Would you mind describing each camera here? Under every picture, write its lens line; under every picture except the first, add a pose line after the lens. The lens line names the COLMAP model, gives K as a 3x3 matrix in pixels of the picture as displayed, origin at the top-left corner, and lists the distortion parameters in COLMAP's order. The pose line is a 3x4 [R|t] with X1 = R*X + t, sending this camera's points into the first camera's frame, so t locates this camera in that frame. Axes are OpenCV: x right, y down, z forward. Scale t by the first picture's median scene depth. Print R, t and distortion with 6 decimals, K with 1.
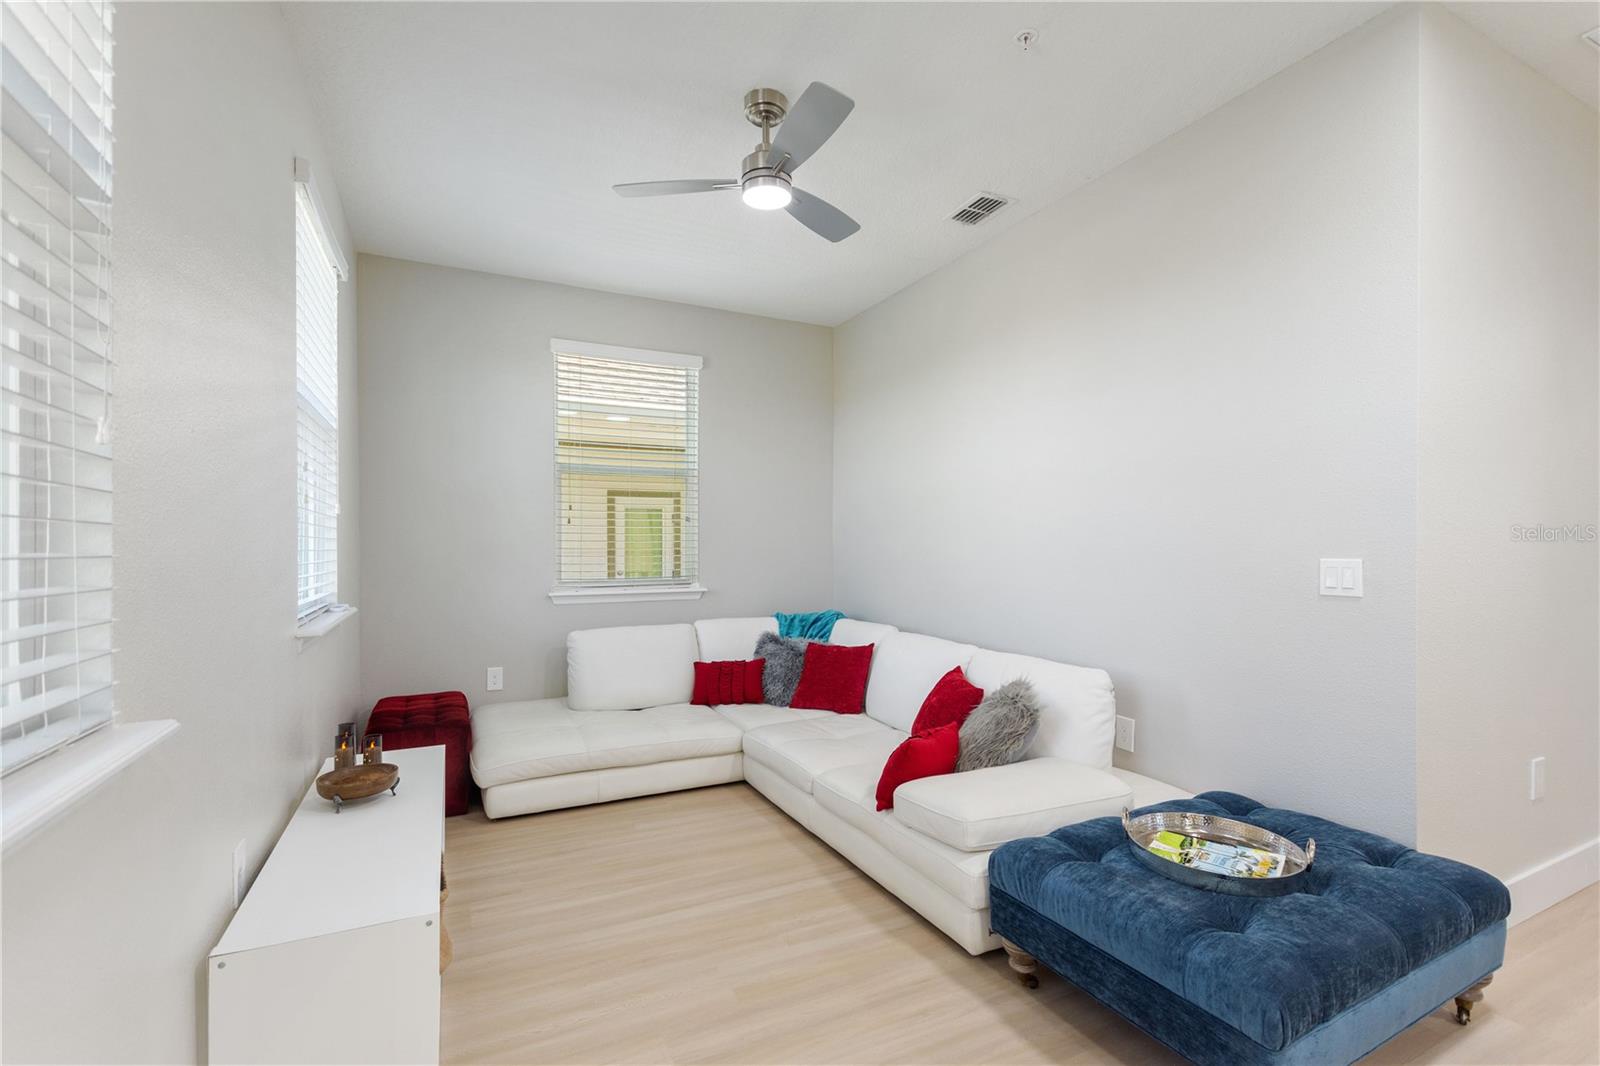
lens RADIAL K [[720.5, 0, 807.7], [0, 720.5, 543.7], [0, 0, 1]] dist [0.003075, 0.000231]
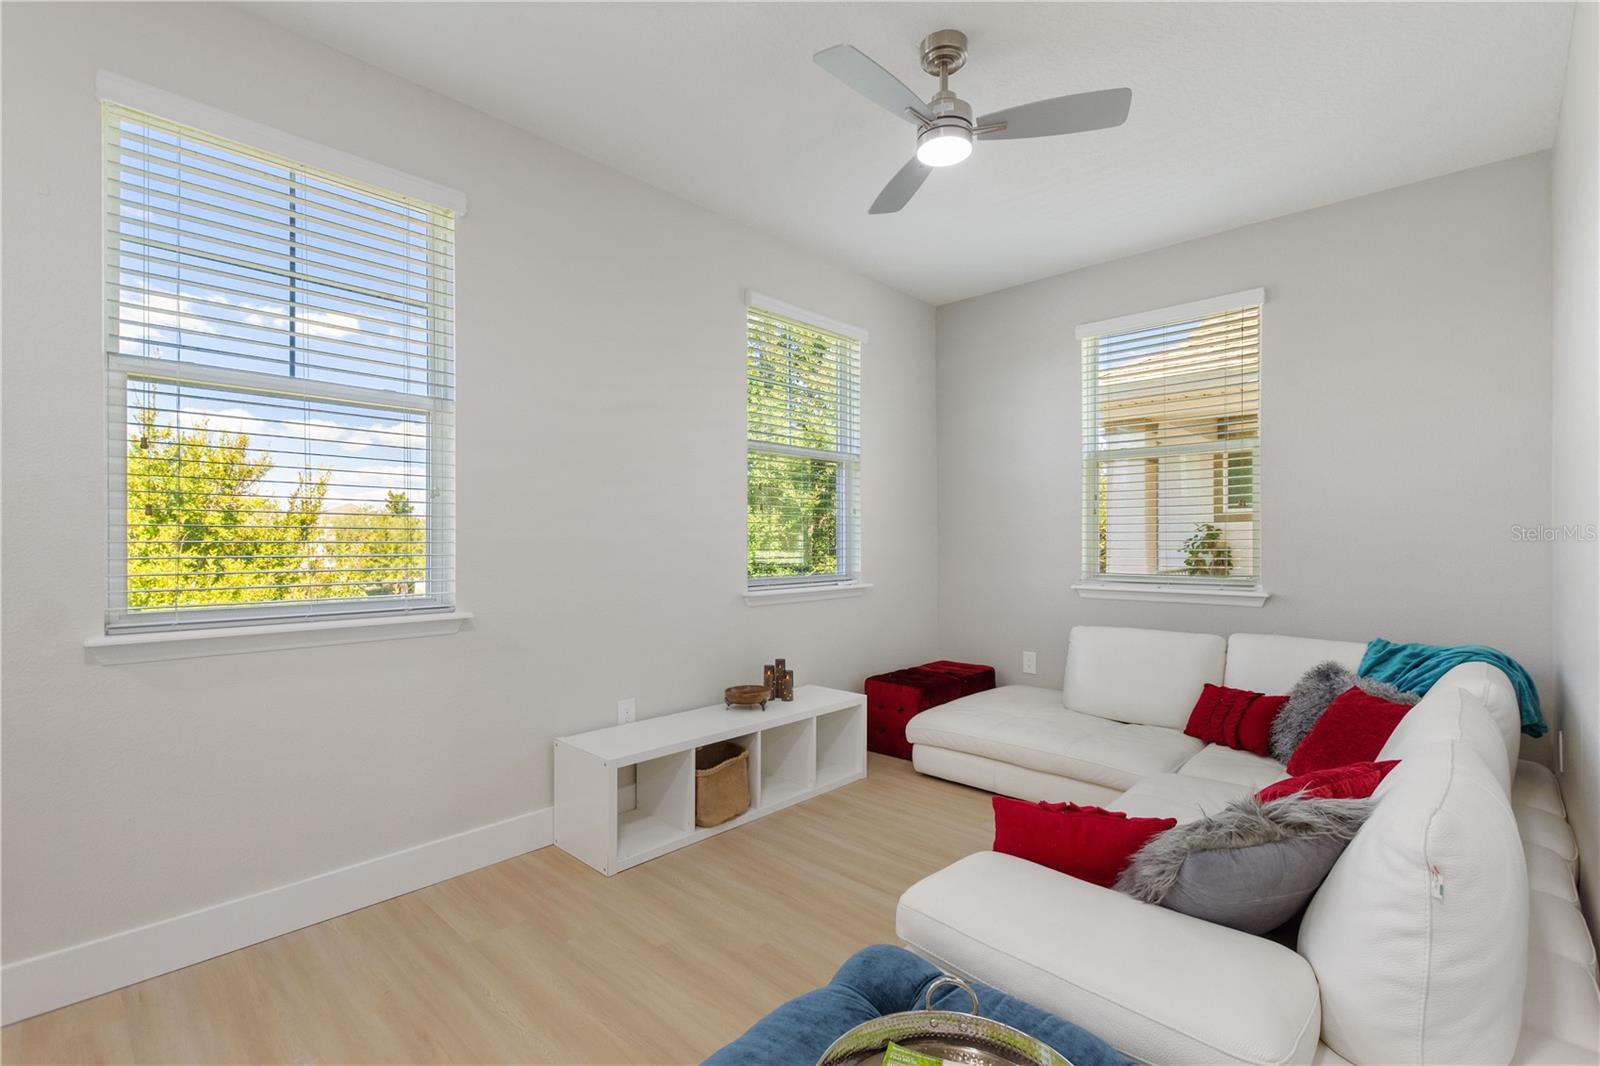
lens RADIAL K [[720.5, 0, 806.4], [0, 720.5, 533.3], [0, 0, 1]] dist [0.003075, 0.000231]
pose [[0.346923, -0.007143, -0.937866, 0.472460], [0.003120, 0.999974, -0.006462, 0.003133], [0.937888, -0.000684, 0.346937, 0.340235]]
